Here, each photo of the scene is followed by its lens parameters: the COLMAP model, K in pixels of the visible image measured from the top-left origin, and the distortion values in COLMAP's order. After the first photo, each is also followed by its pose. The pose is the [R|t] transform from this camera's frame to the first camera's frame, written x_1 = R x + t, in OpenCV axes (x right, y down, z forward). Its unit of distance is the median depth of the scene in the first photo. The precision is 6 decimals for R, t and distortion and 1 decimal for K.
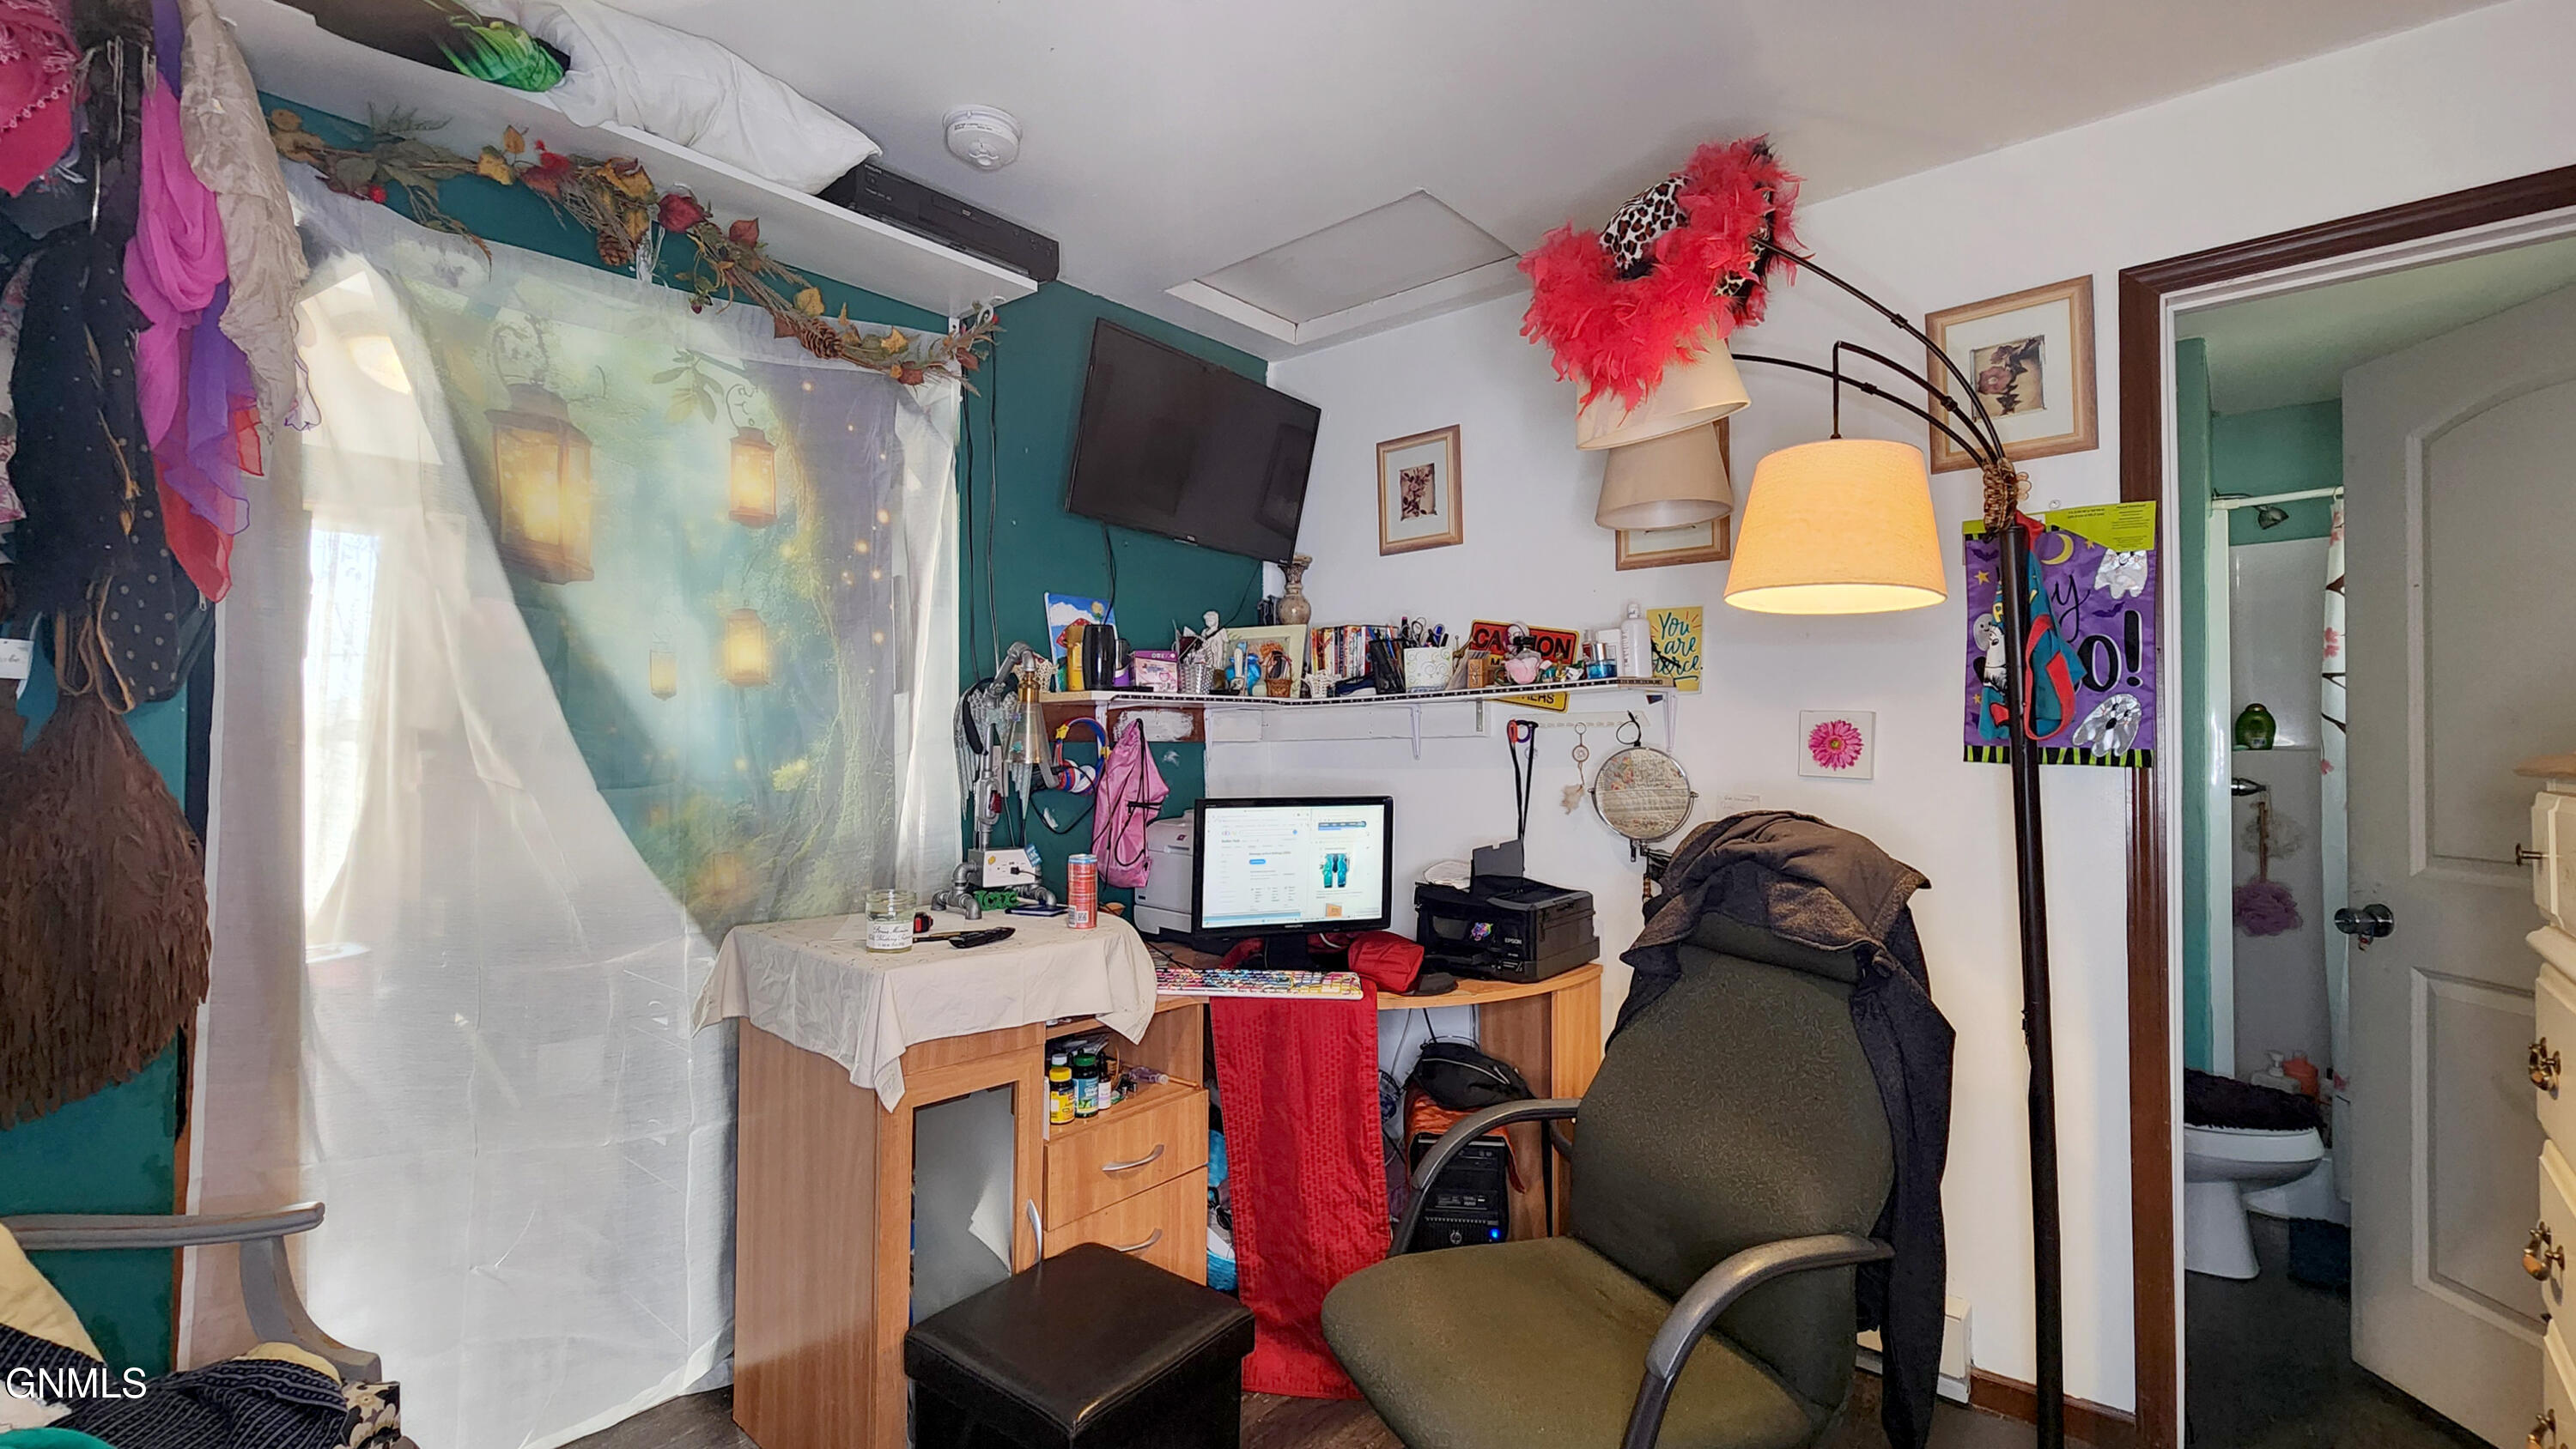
lens RADIAL K [[1066.6, 0, 1275.0], [0, 1066.6, 735.5], [0, 0, 1]] dist [-0.001118, -0.000156]
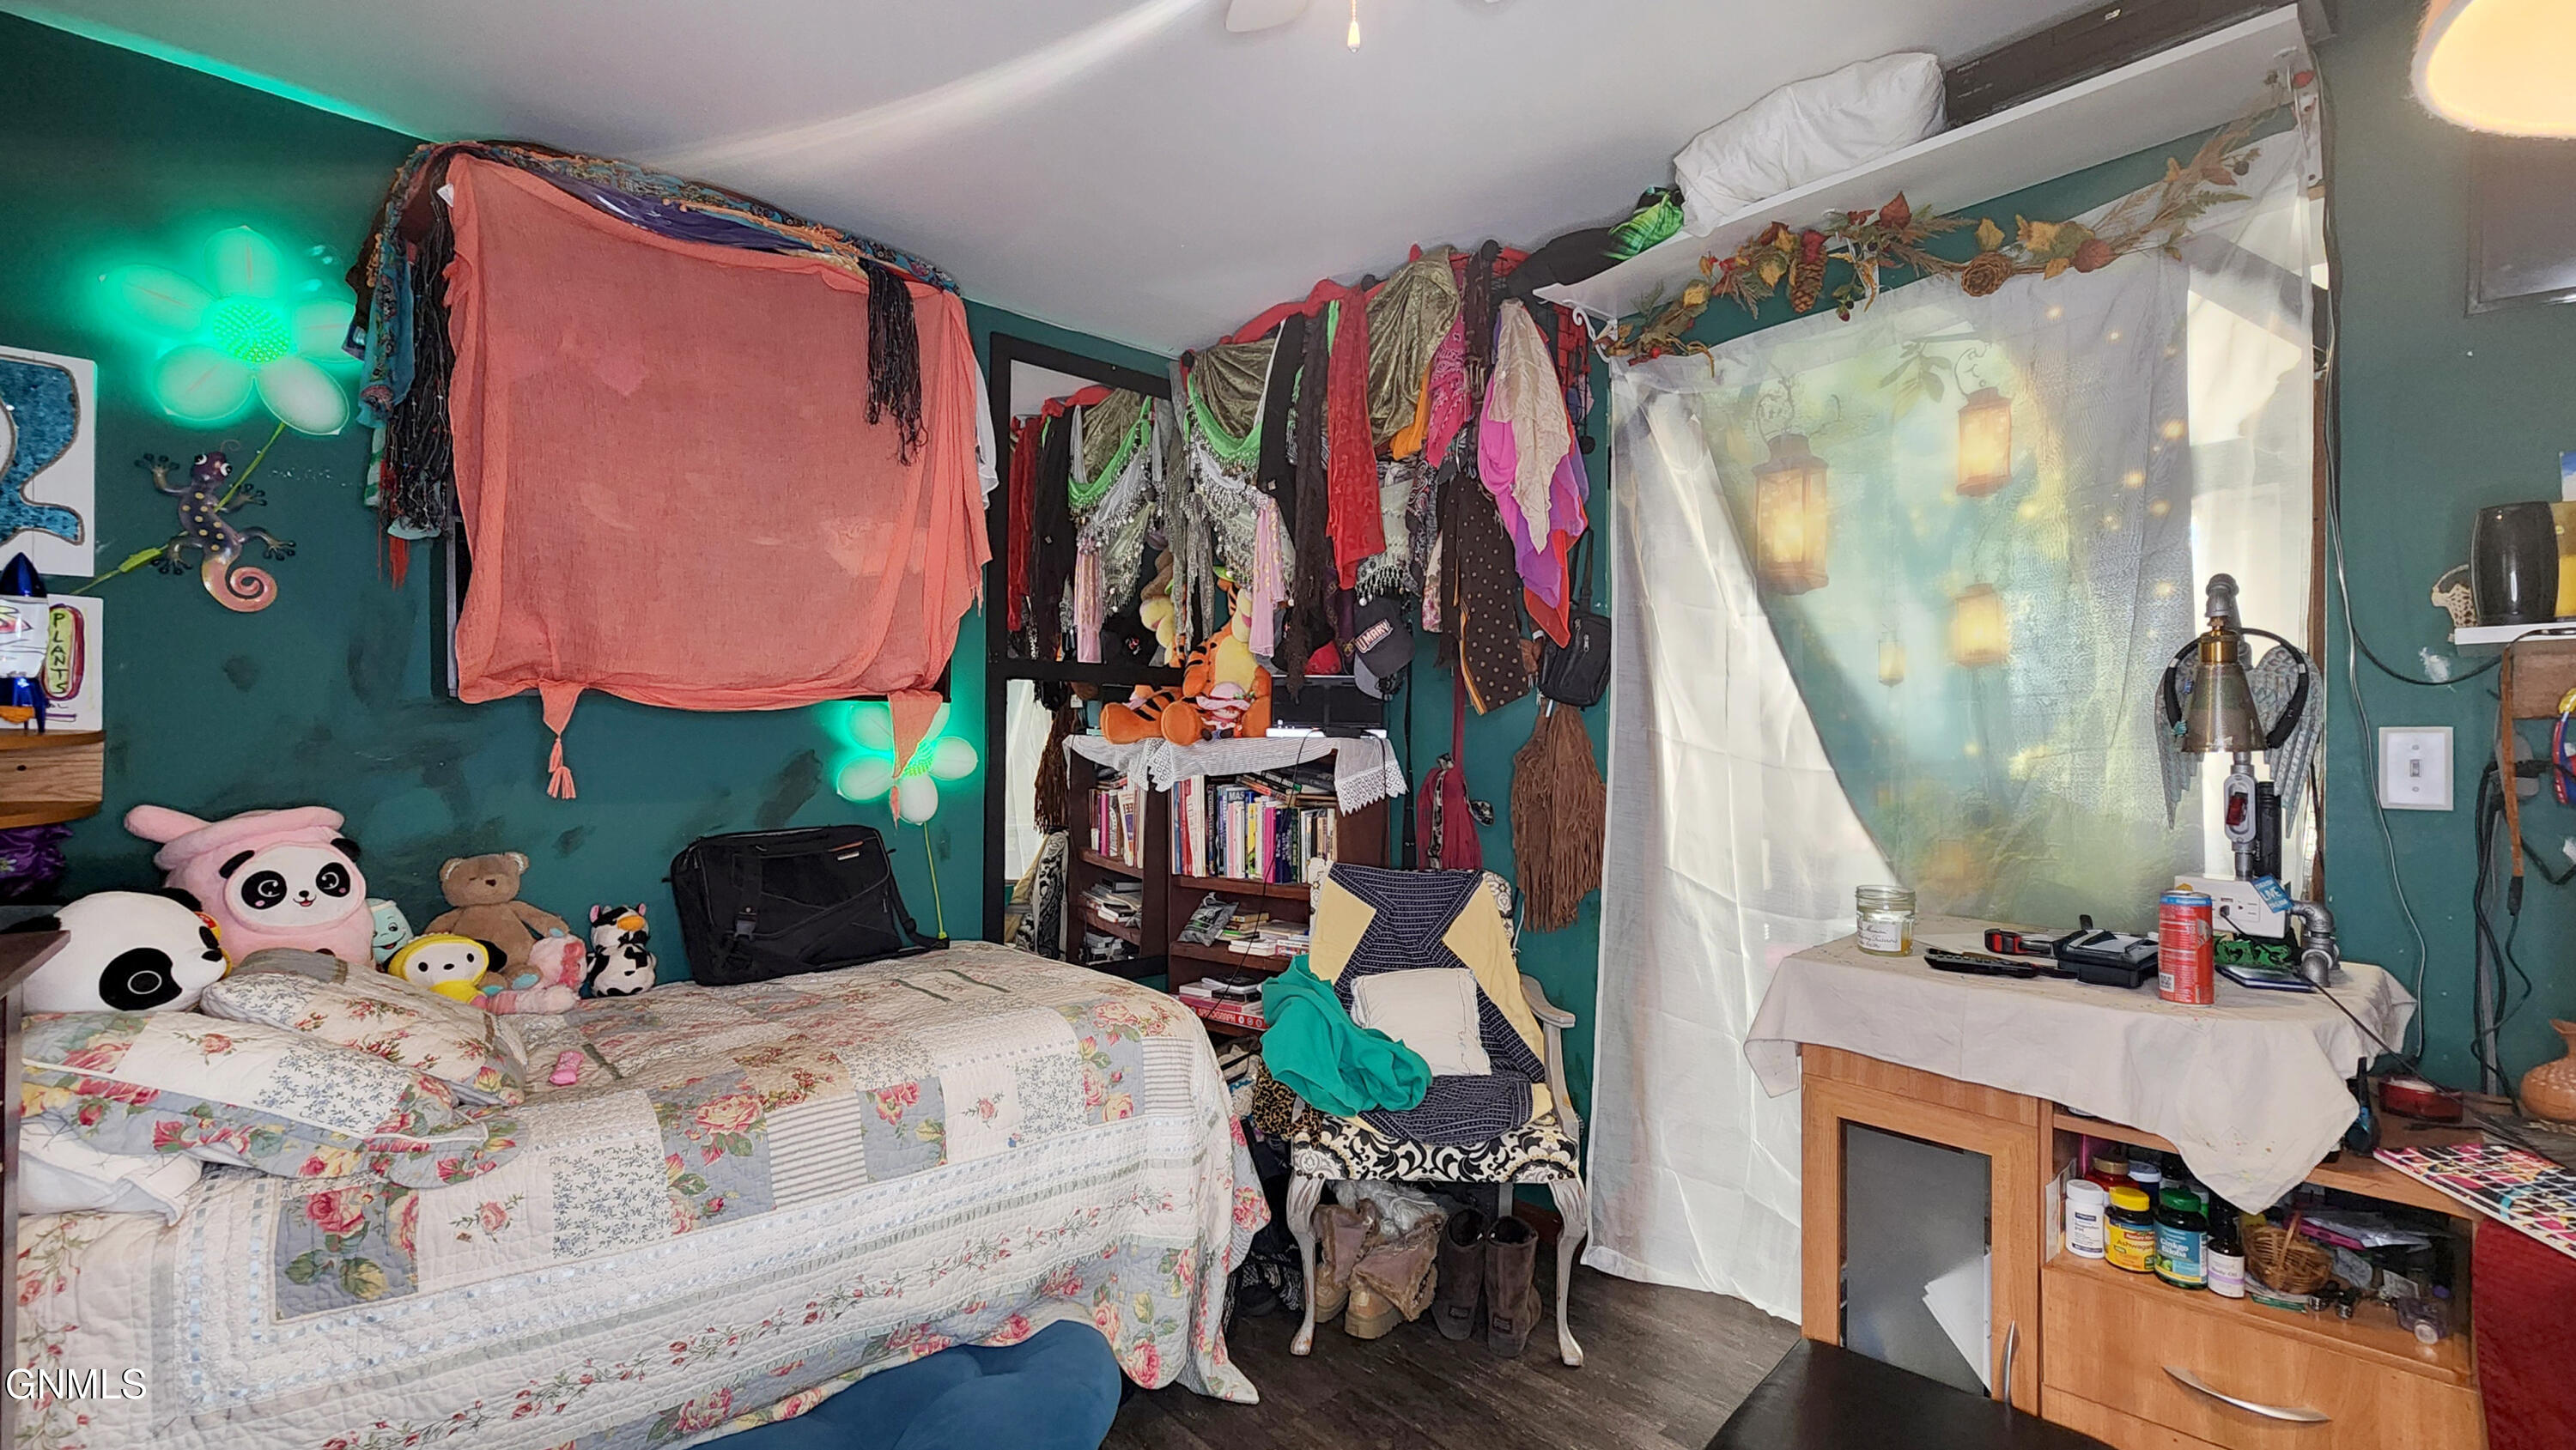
lens RADIAL K [[1066.7, 0, 1275.0], [0, 1066.7, 736.0], [0, 0, 1]] dist [-0.001118, -0.000156]
pose [[-0.099813, 0.004795, -0.994995, 0.545809], [0.016726, 0.999855, 0.003141, 0.002191], [0.994866, -0.016329, -0.099879, 0.510822]]
